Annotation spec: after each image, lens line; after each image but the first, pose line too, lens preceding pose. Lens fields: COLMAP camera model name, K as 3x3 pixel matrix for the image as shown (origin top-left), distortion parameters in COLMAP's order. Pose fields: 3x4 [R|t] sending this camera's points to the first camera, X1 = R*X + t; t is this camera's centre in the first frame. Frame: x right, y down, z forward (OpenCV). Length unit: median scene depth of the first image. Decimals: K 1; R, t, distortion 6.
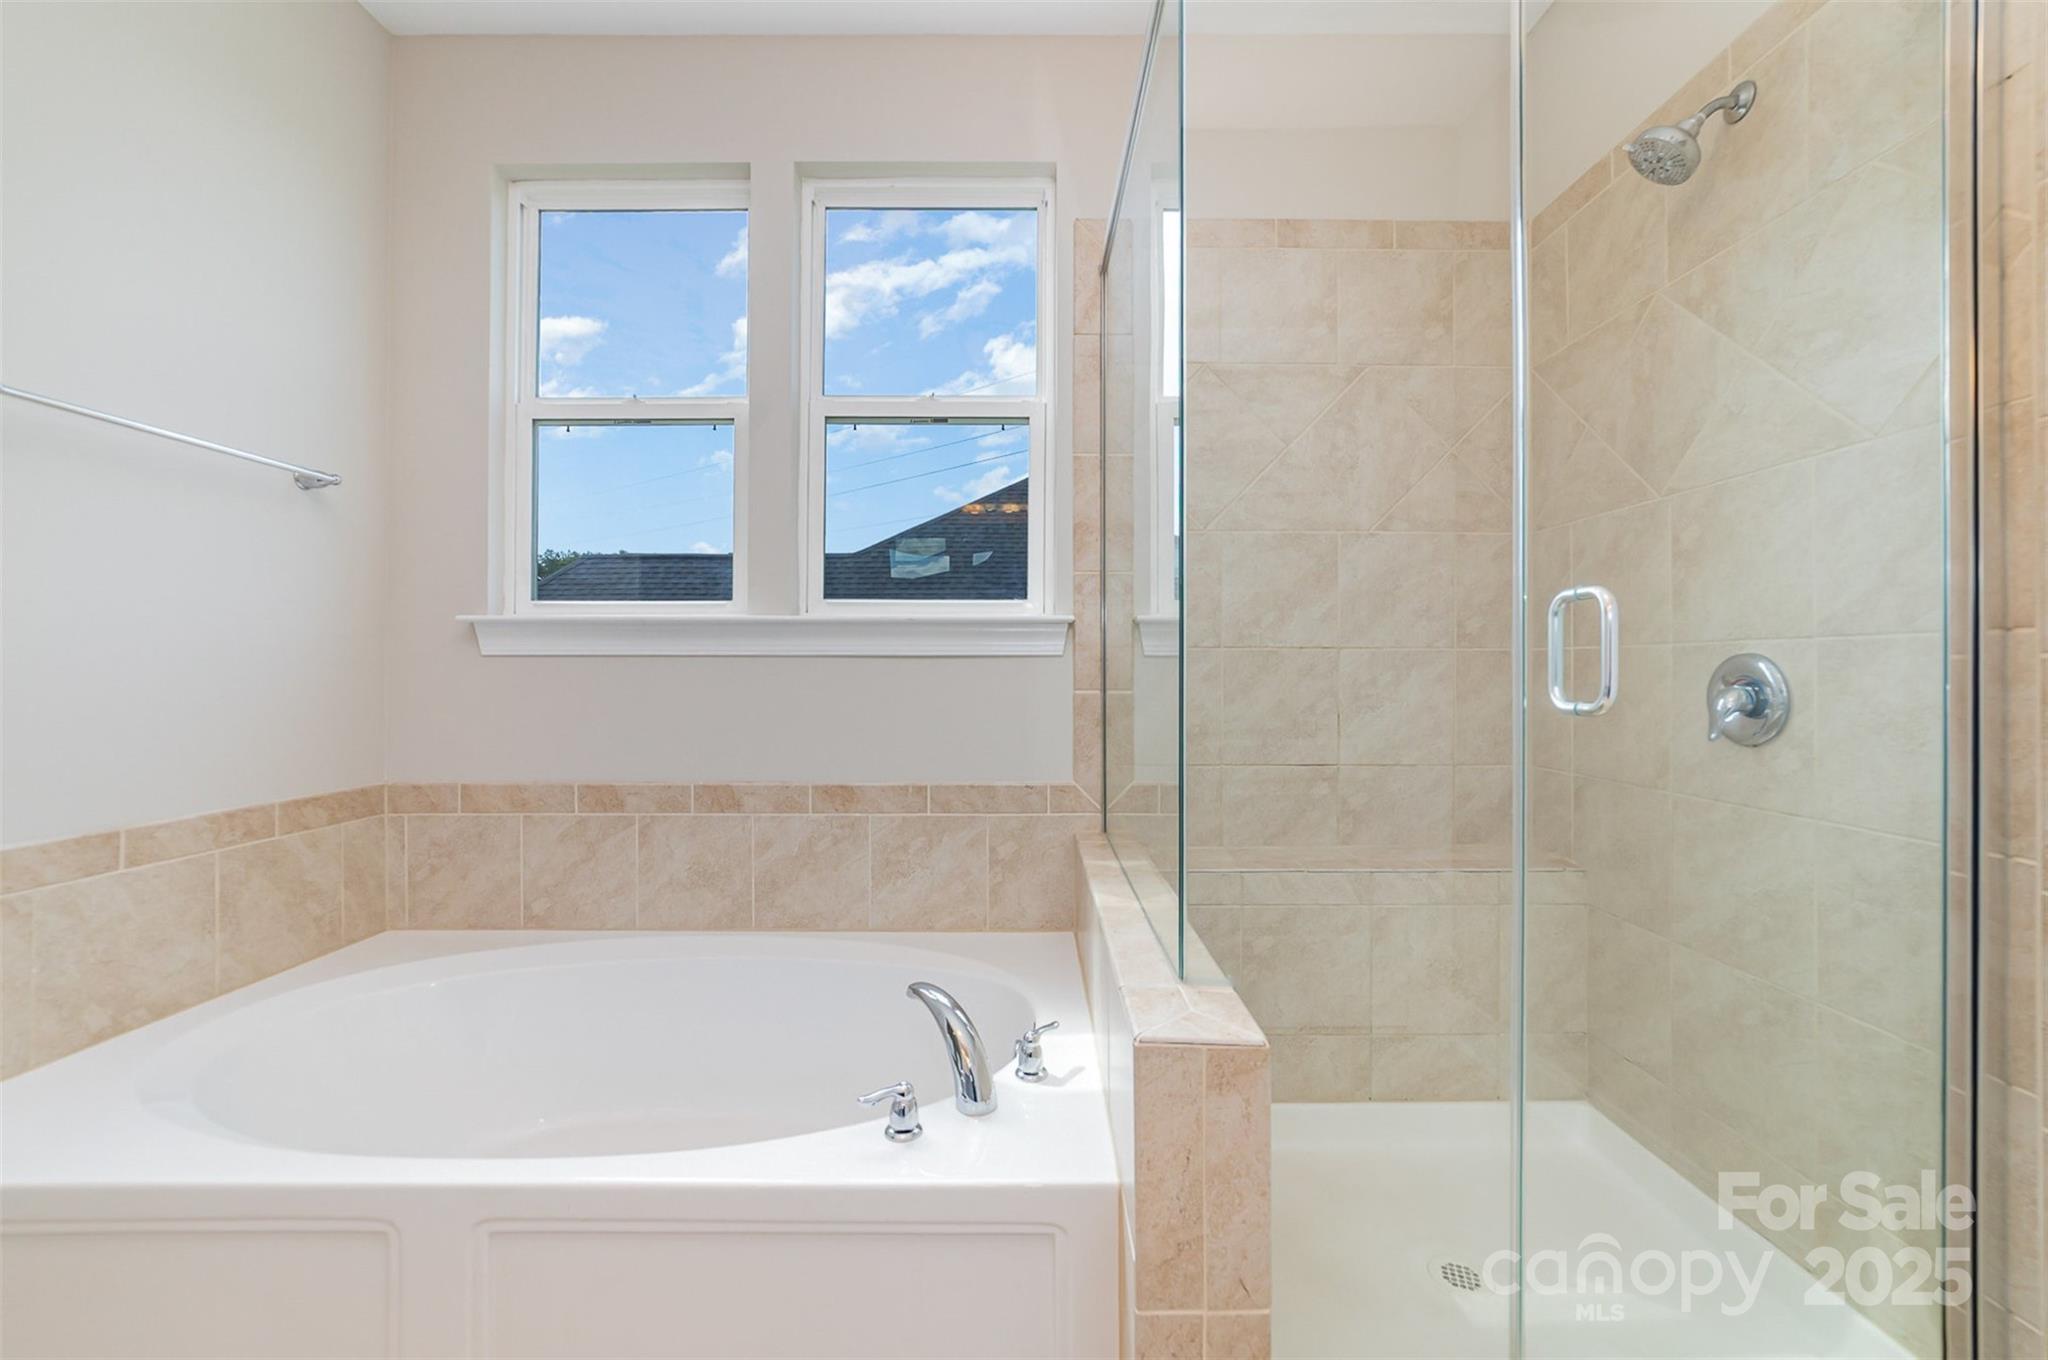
lens RADIAL K [[808.6, 0, 1030.5], [0, 808.6, 670.0], [0, 0, 1]] dist [-0.009124, 0.002395]
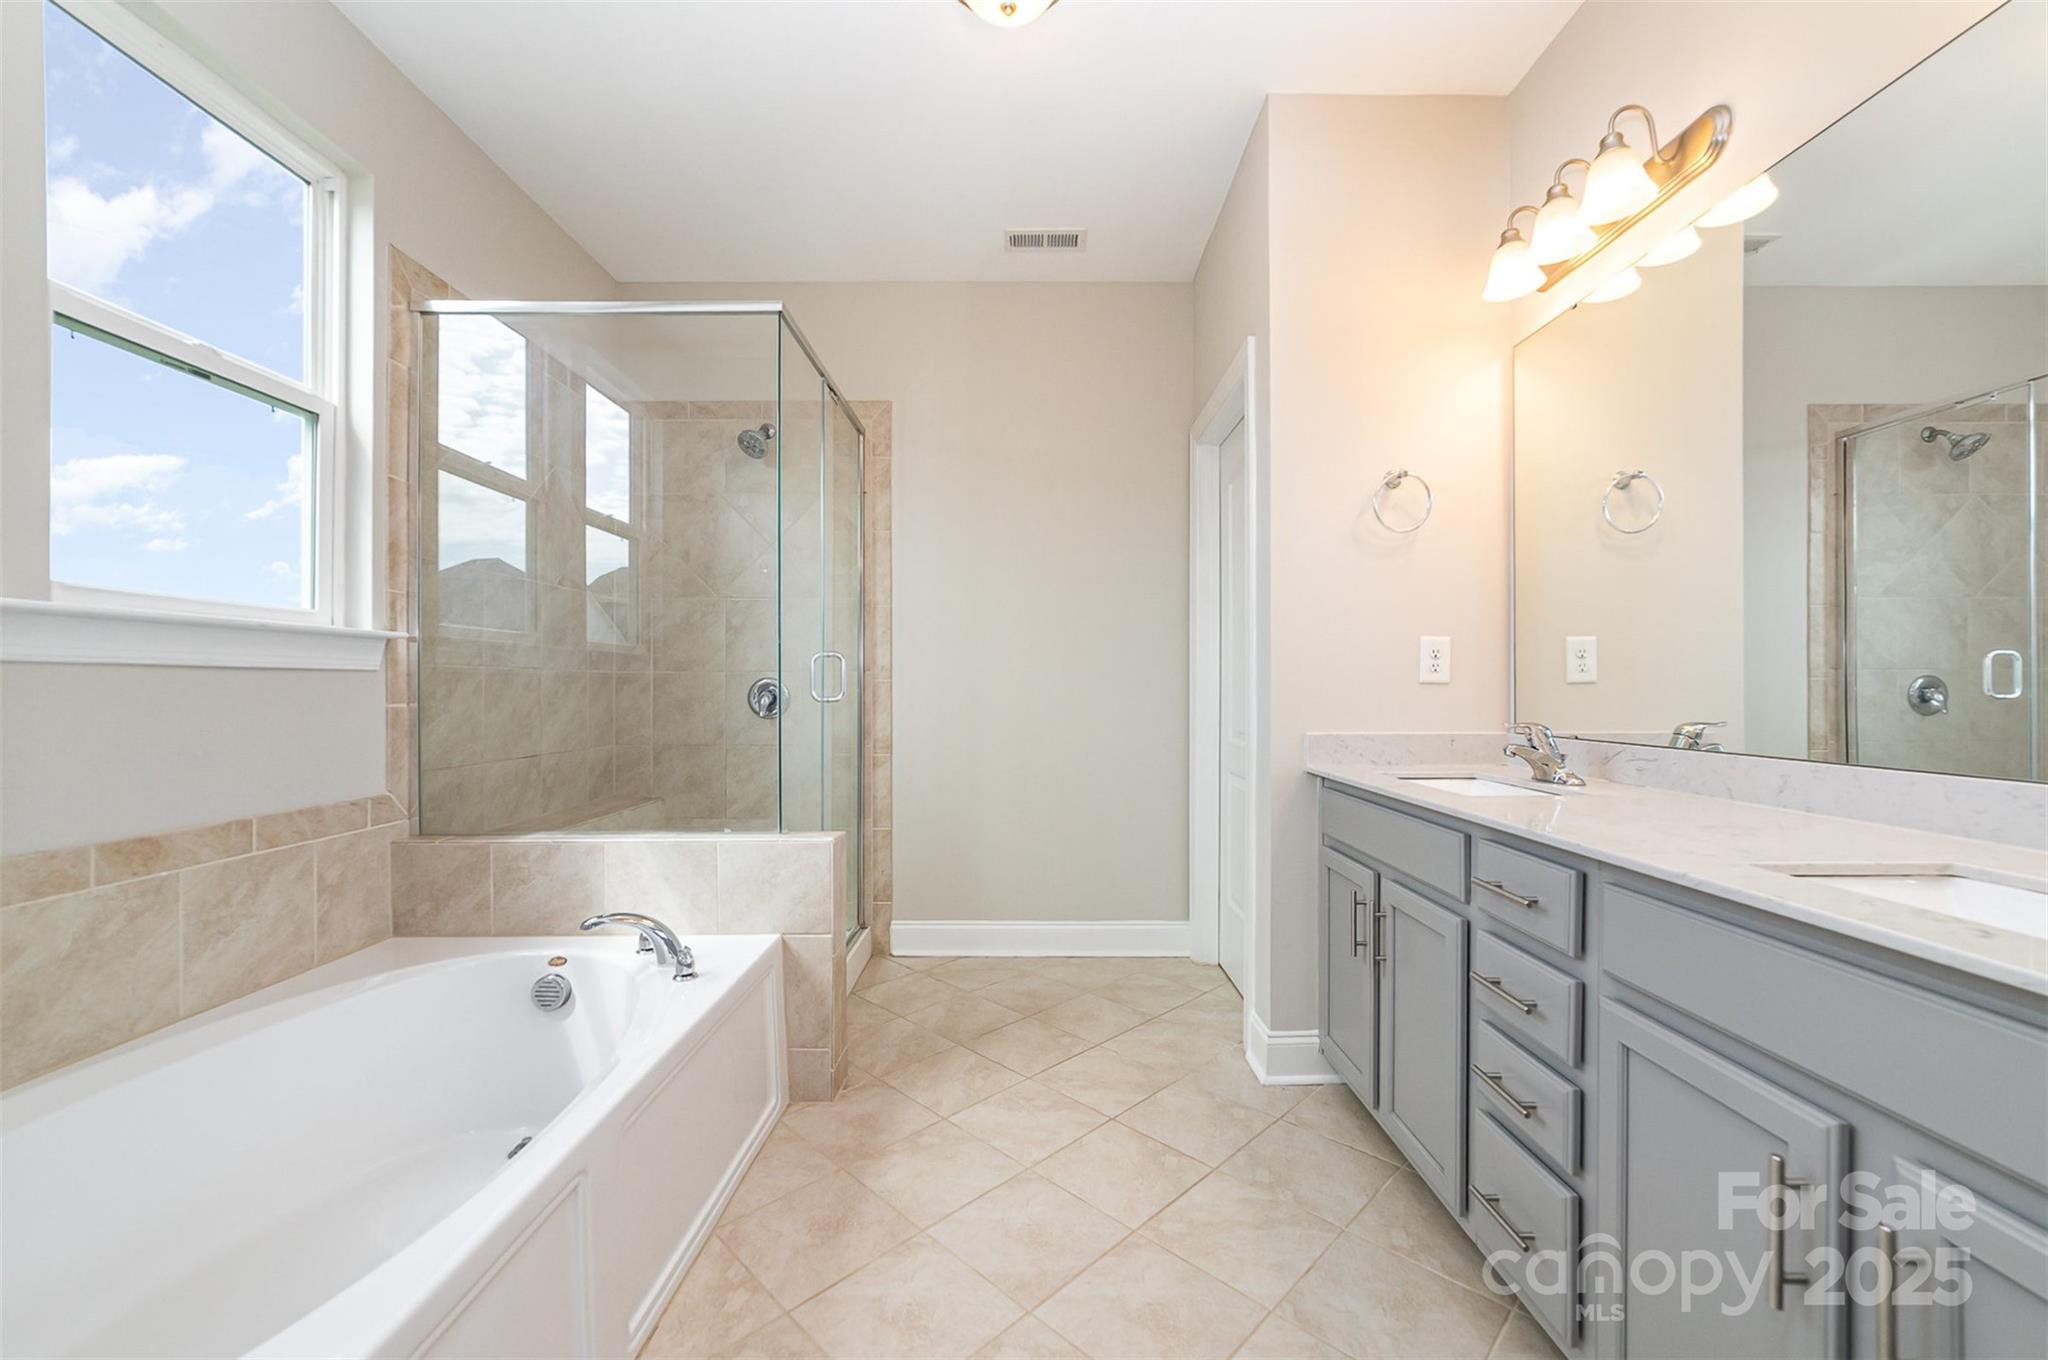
lens RADIAL K [[816.2, 0, 1020.7], [0, 816.2, 692.7], [0, 0, 1]] dist [0.000603, 0.000385]
pose [[0.012388, -0.008623, 0.999886, -0.973479], [0.000218, 0.999963, 0.008621, 0.002088], [-0.999923, 0.000112, 0.012390, 0.182073]]
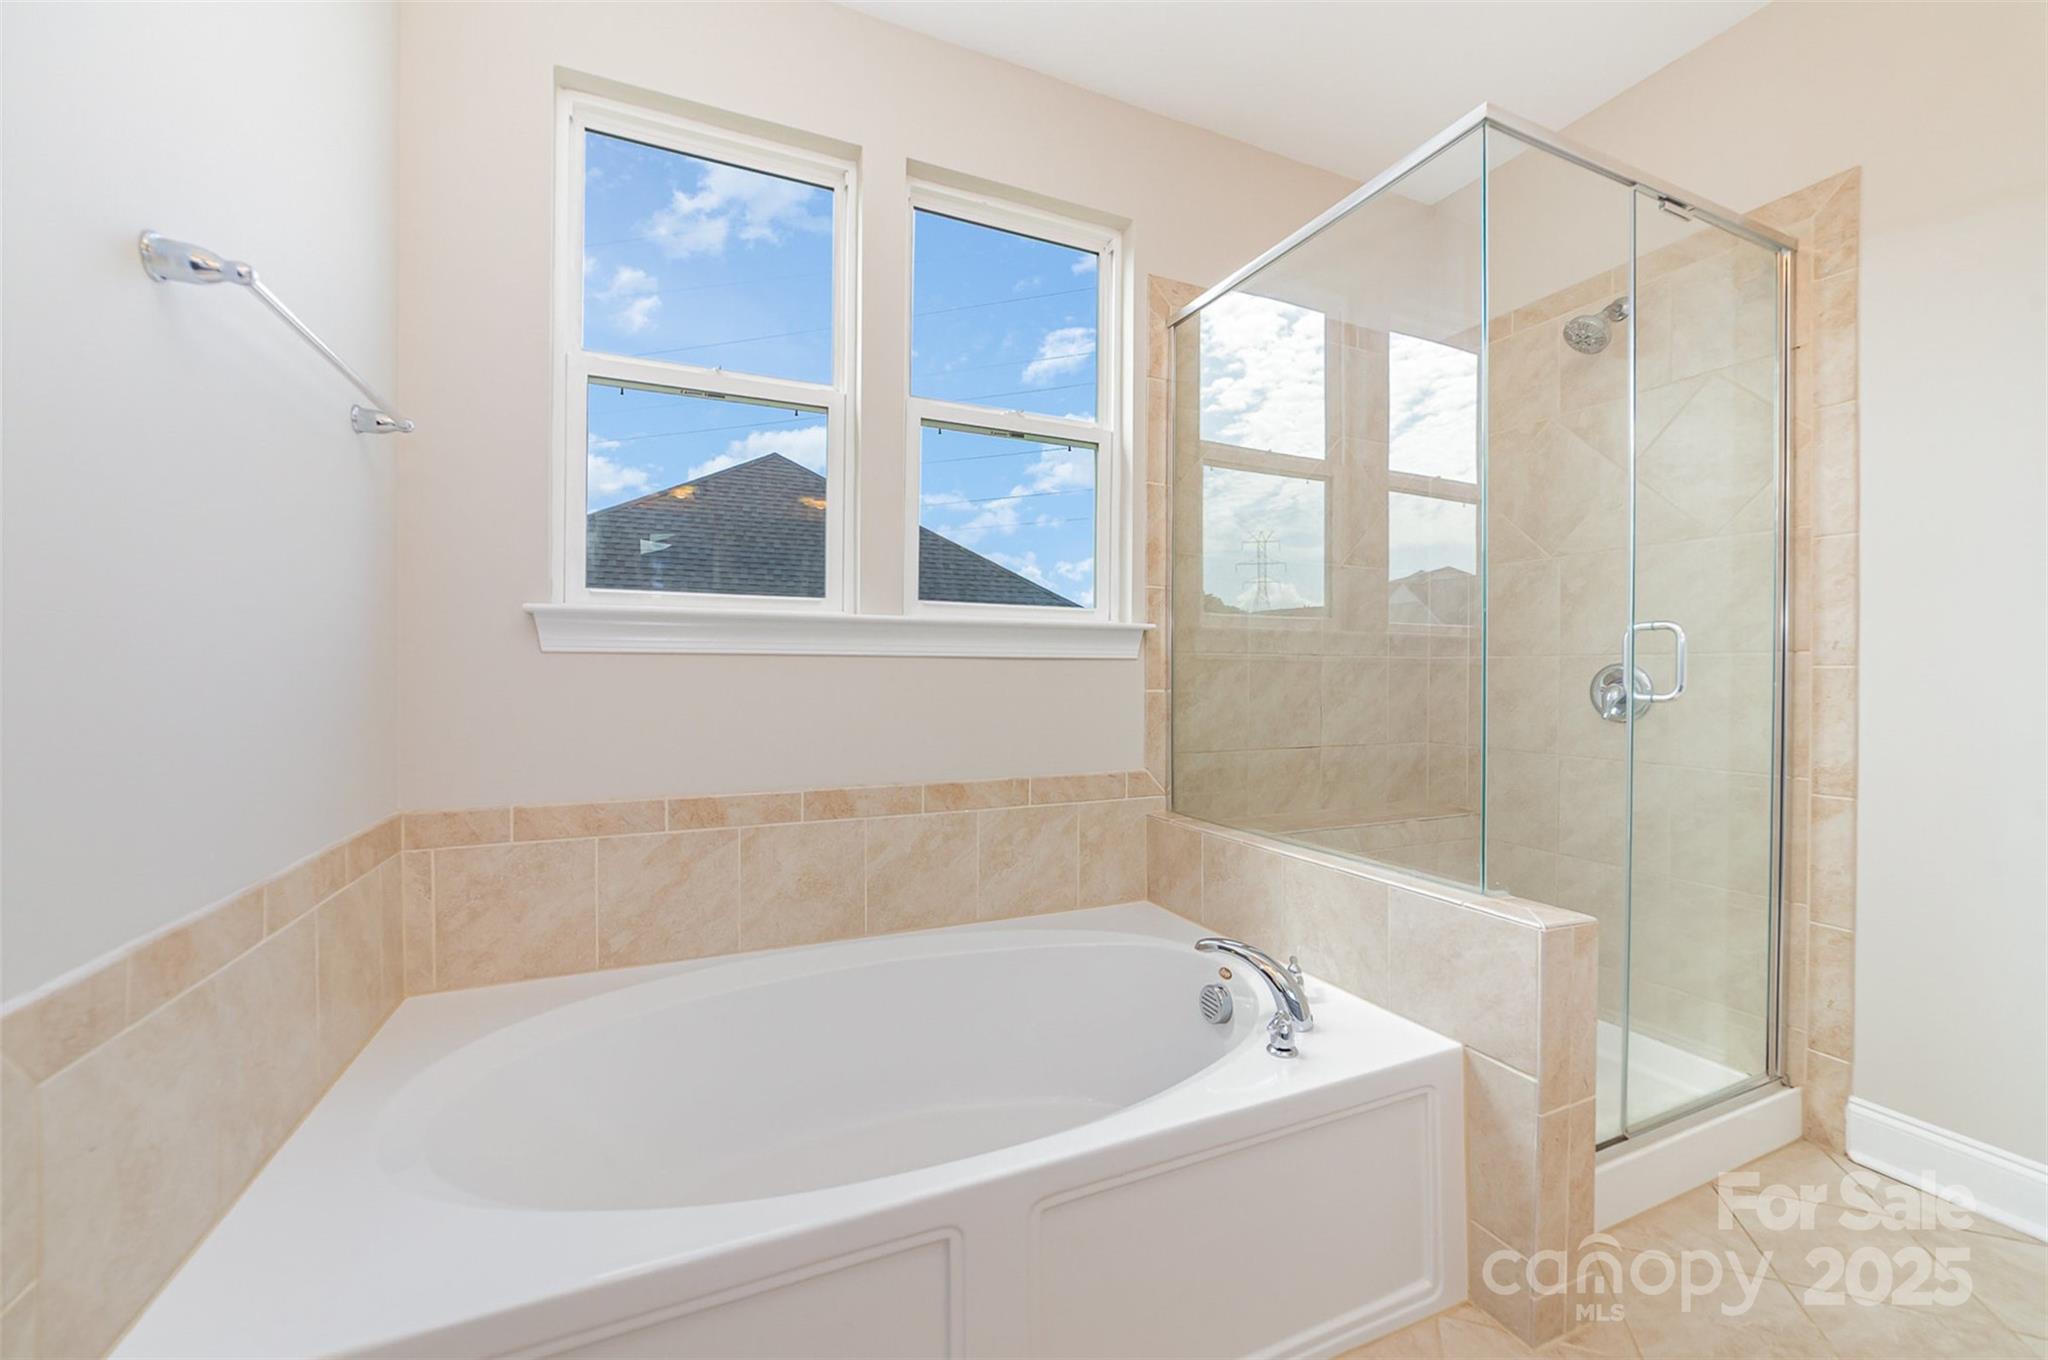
lens RADIAL K [[807.5, 0, 1024.0], [0, 807.5, 680.0], [0, 0, 1]] dist [-0.008325, 0.000411]
pose [[0.912141, -0.001615, 0.409874, -0.570216], [-0.003659, 0.999920, 0.012084, -0.001457], [-0.409861, -0.012522, 0.912062, 0.030418]]
